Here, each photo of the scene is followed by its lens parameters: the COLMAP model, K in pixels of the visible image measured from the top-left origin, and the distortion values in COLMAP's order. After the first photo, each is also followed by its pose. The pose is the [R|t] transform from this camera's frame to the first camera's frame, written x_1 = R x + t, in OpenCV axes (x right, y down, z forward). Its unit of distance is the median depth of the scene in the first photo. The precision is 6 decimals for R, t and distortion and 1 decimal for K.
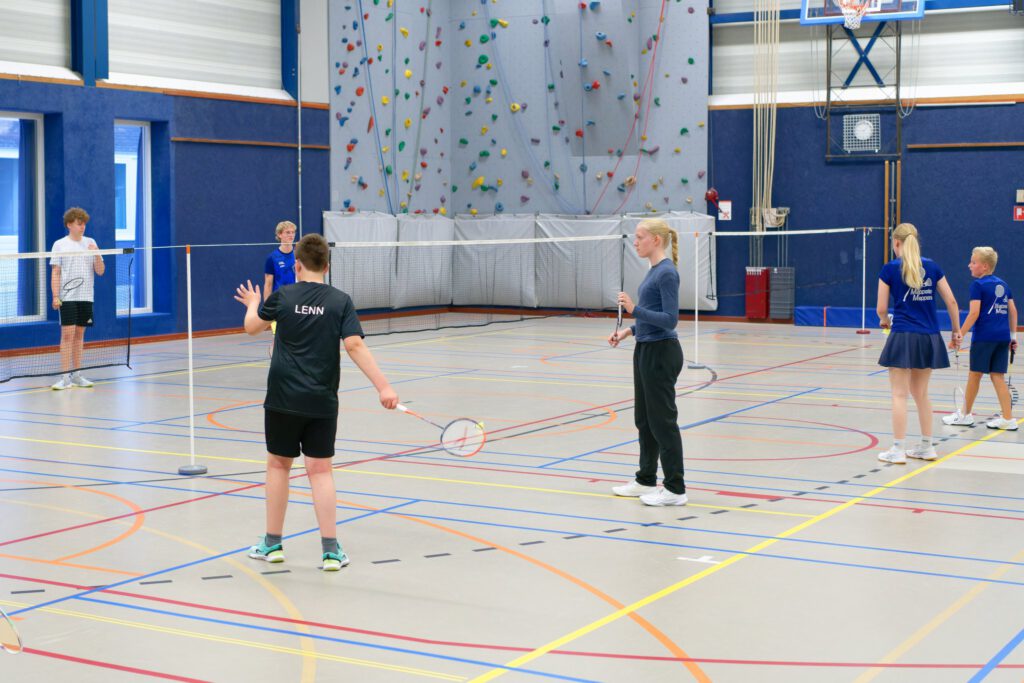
lens RADIAL K [[1655.3, 0, 447.5], [0, 1655.3, 278.9], [0, 0, 1]] dist [0.009381, 0.020293]
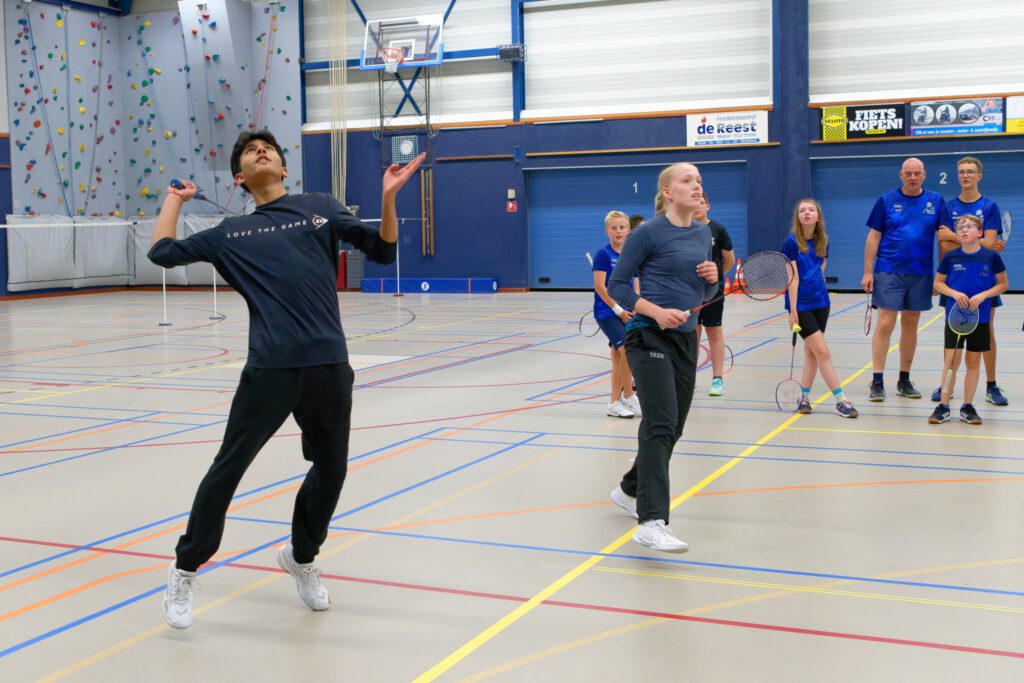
lens RADIAL K [[1332.3, 0, 431.8], [0, 1332.3, 301.5], [0, 0, 1]] dist [-0.017413, 0.017756]
pose [[0.995537, -0.024416, 0.091159, 0.160268], [0.022781, 0.999561, 0.018933, 0.015518], [-0.091582, -0.016772, 0.995656, -0.088617]]
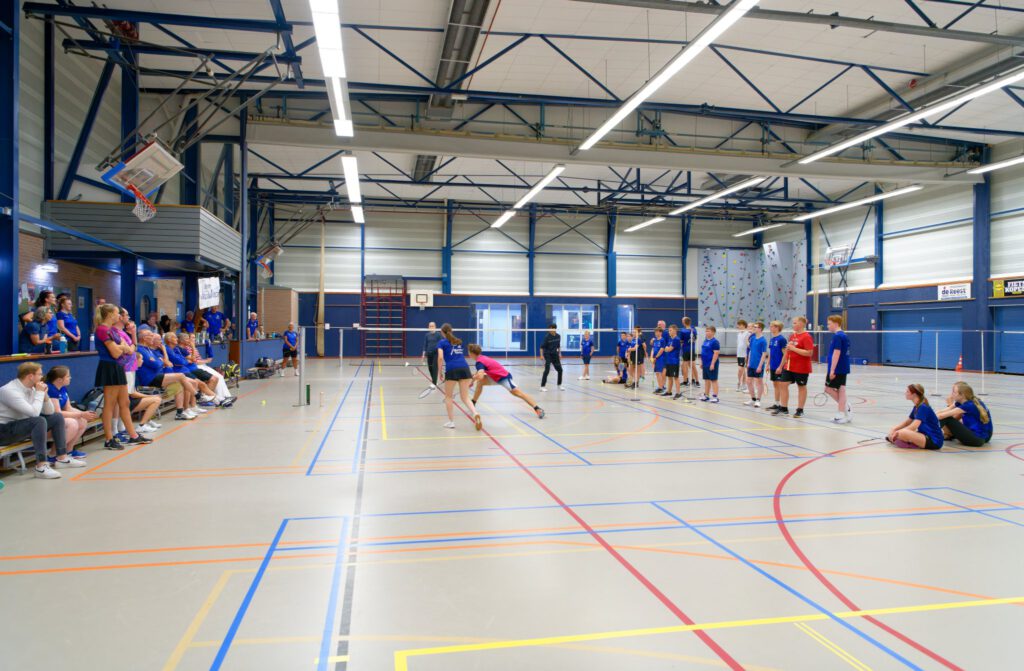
lens RADIAL K [[682.5, 0, 512.0], [0, 682.5, 335.5], [0, 0, 1]] dist [-0.003892, -0.000319]
pose [[0.675366, 0.009131, -0.737427, 0.749552], [-0.036247, 0.999126, -0.020825, 0.024605], [0.736592, 0.040794, 0.675106, -0.317874]]
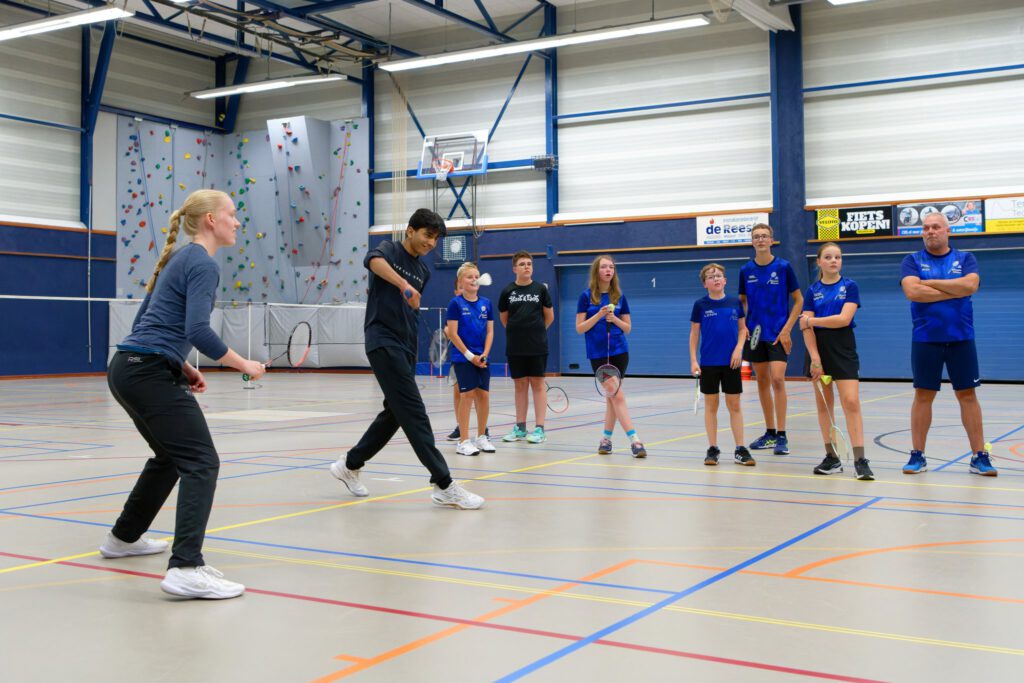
lens RADIAL K [[1192.4, 0, 463.1], [0, 1192.4, 267.4], [0, 0, 1]] dist [0.003257, -0.002727]
pose [[0.999922, -0.003993, -0.011802, 0.256711], [0.002833, 0.995309, -0.096706, 0.034465], [0.012133, 0.096665, 0.995243, -0.092594]]
